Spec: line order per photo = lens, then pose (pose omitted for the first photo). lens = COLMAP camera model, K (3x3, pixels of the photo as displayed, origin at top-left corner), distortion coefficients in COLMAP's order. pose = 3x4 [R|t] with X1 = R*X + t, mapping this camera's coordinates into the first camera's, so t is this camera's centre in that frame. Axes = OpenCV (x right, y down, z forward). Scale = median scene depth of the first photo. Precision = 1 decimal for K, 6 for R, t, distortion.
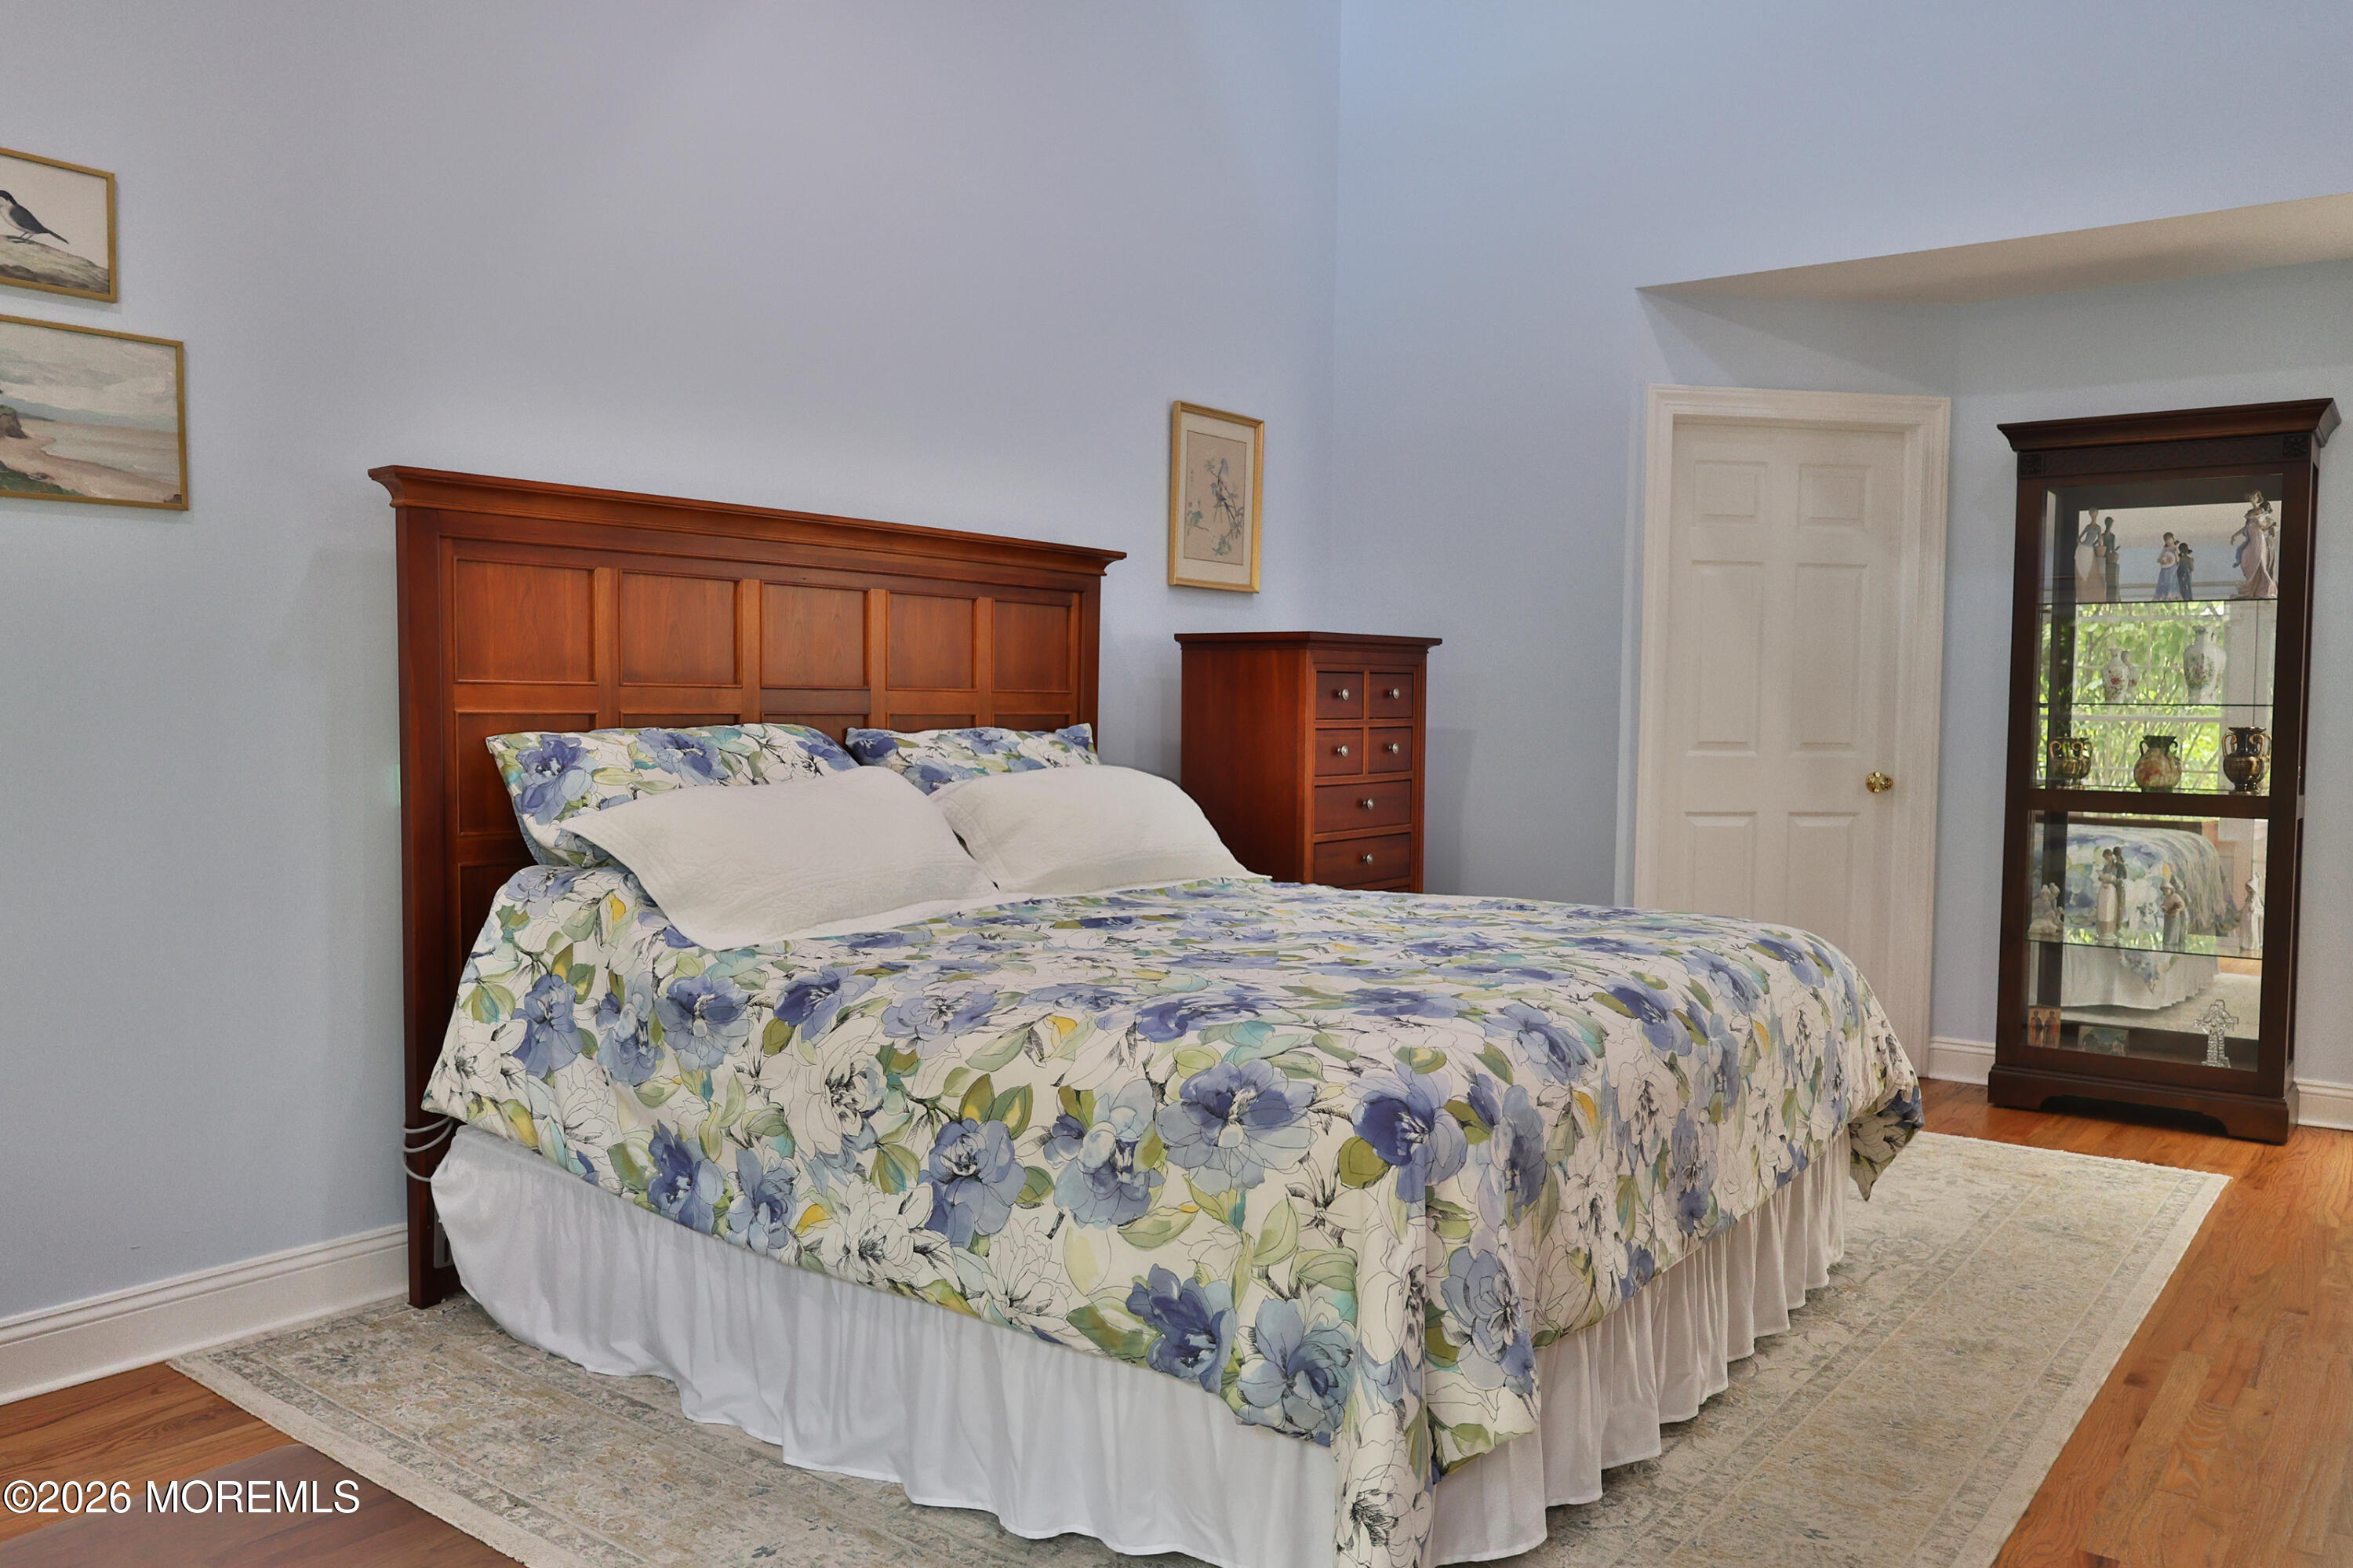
lens RADIAL K [[1704.8, 0, 1161.9], [0, 1704.8, 785.9], [0, 0, 1]] dist [-0.014961, 0.003128]
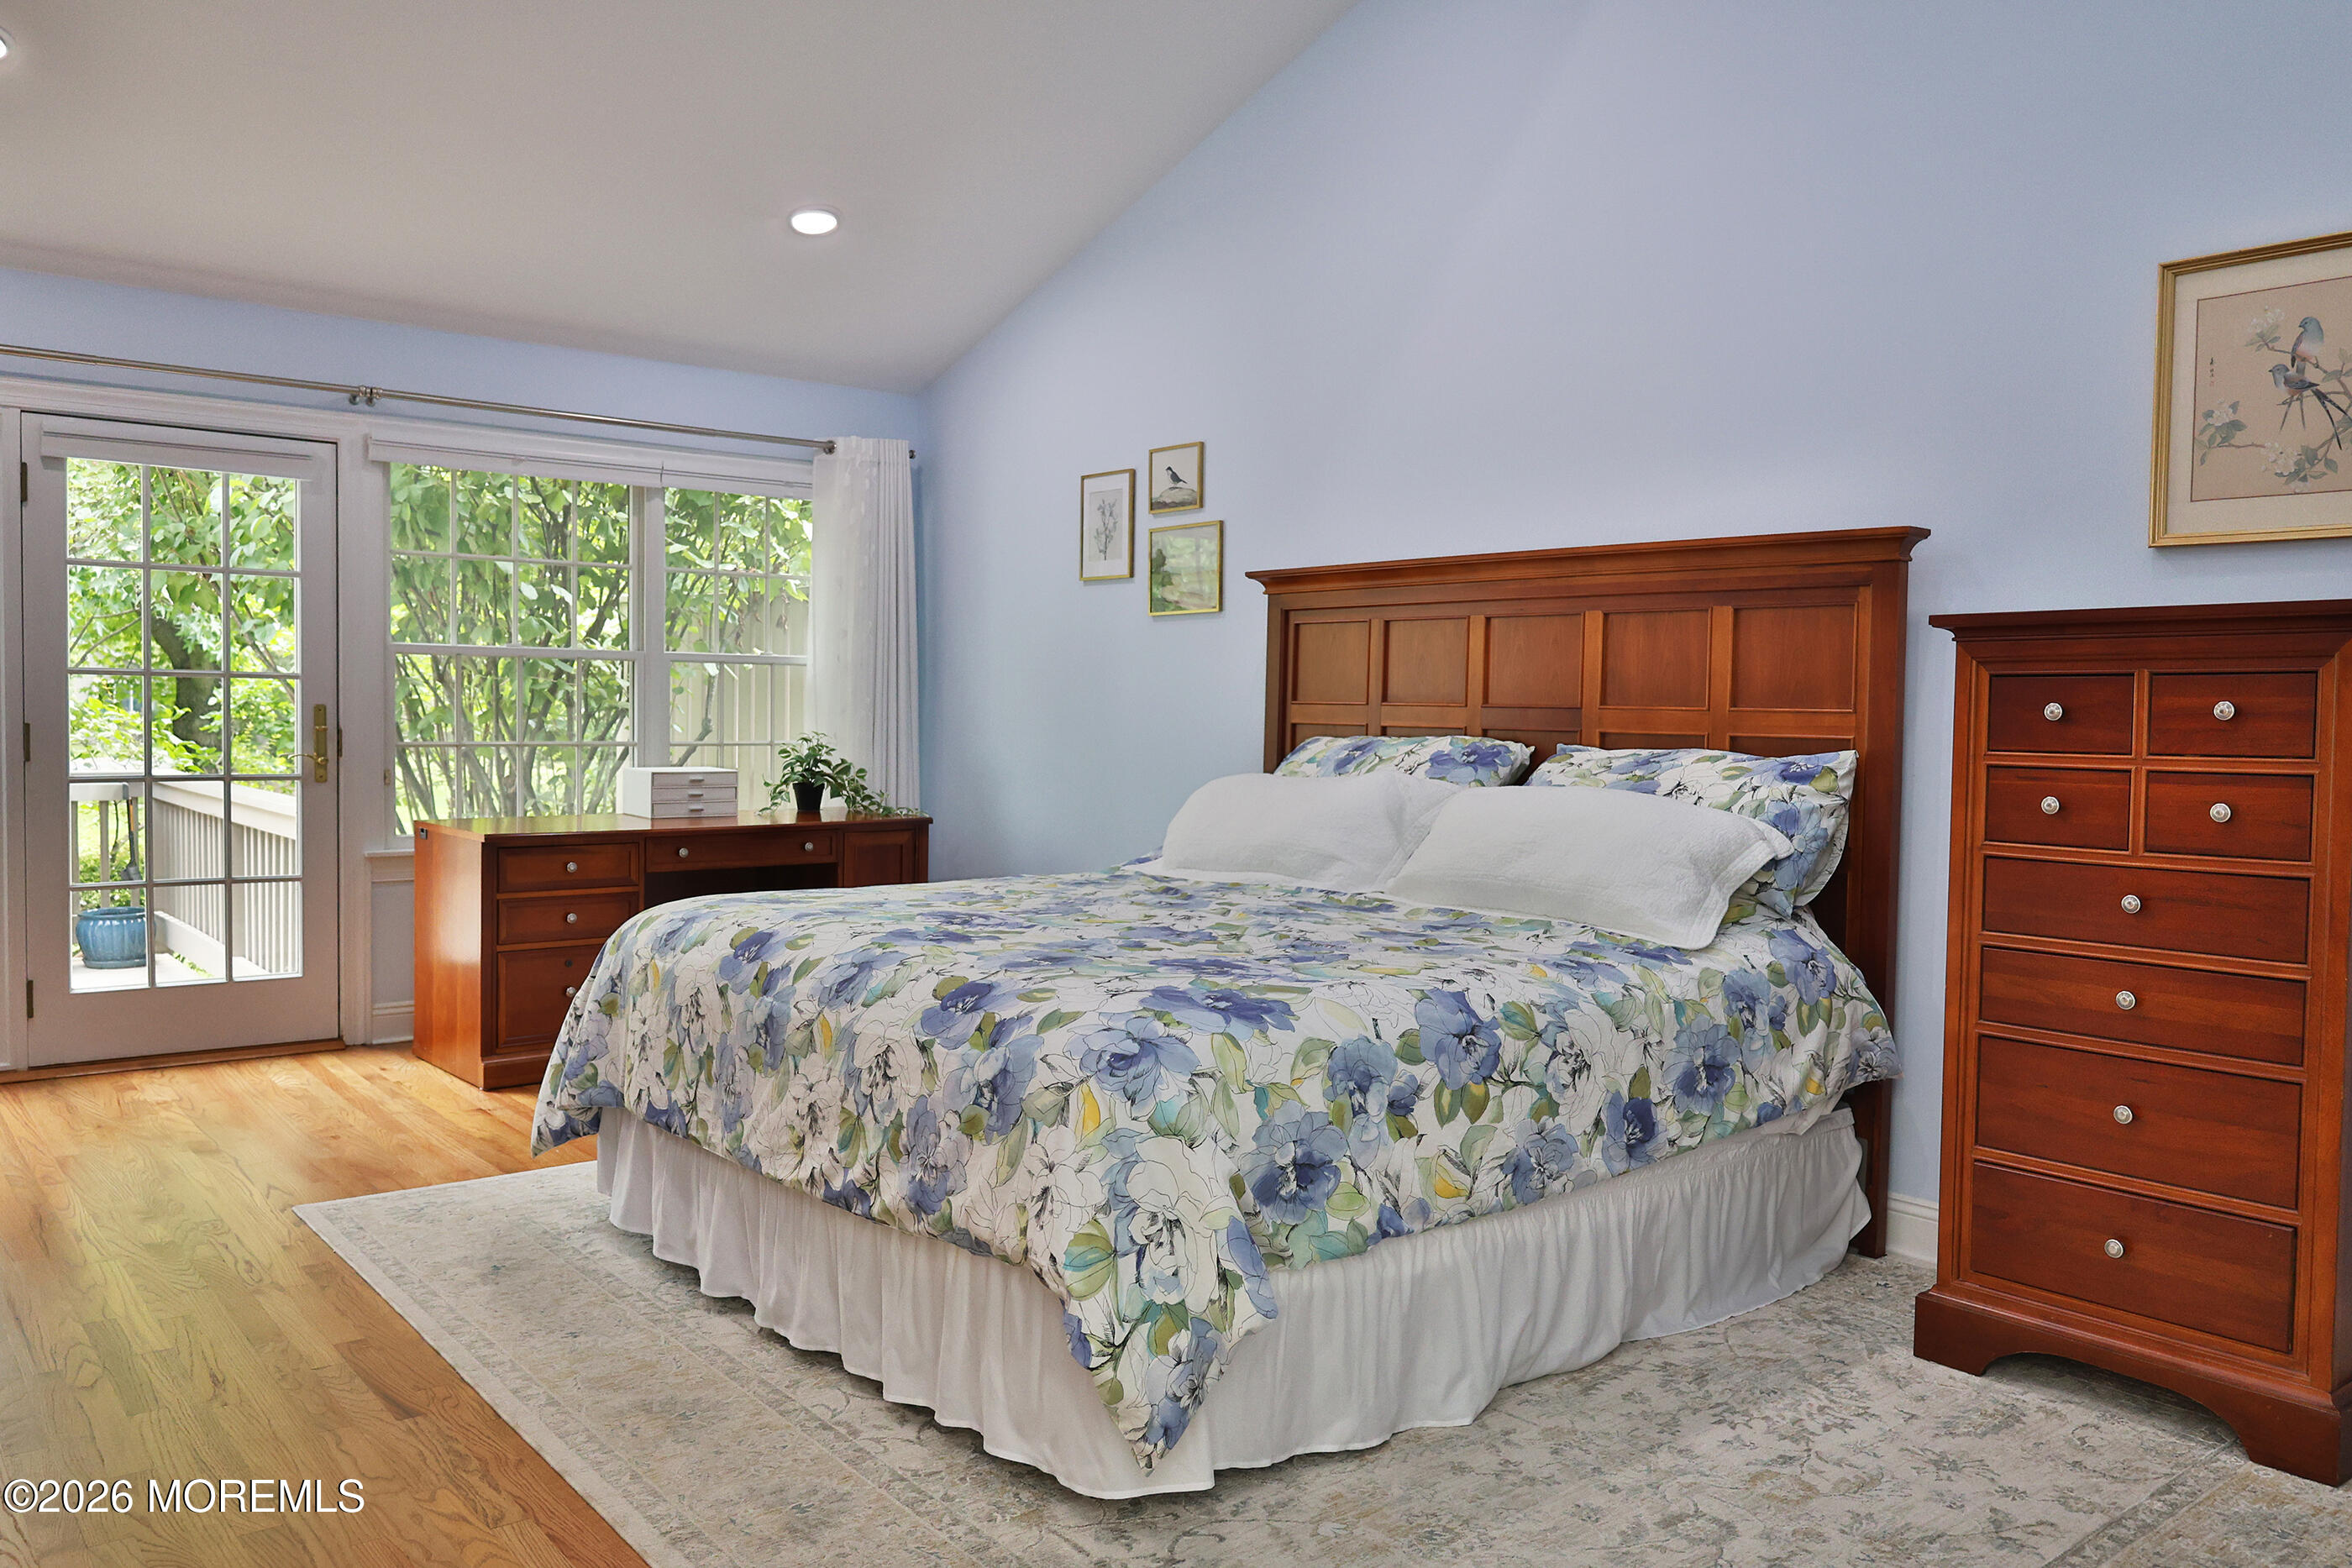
lens RADIAL K [[1703.8, 0, 1161.4], [0, 1703.8, 779.9], [0, 0, 1]] dist [-0.014961, 0.003128]
pose [[-0.210515, 0.012497, -0.977511, 1.203123], [-0.082565, 0.996118, 0.030516, -0.033123], [0.974098, 0.087132, -0.208666, 1.311576]]
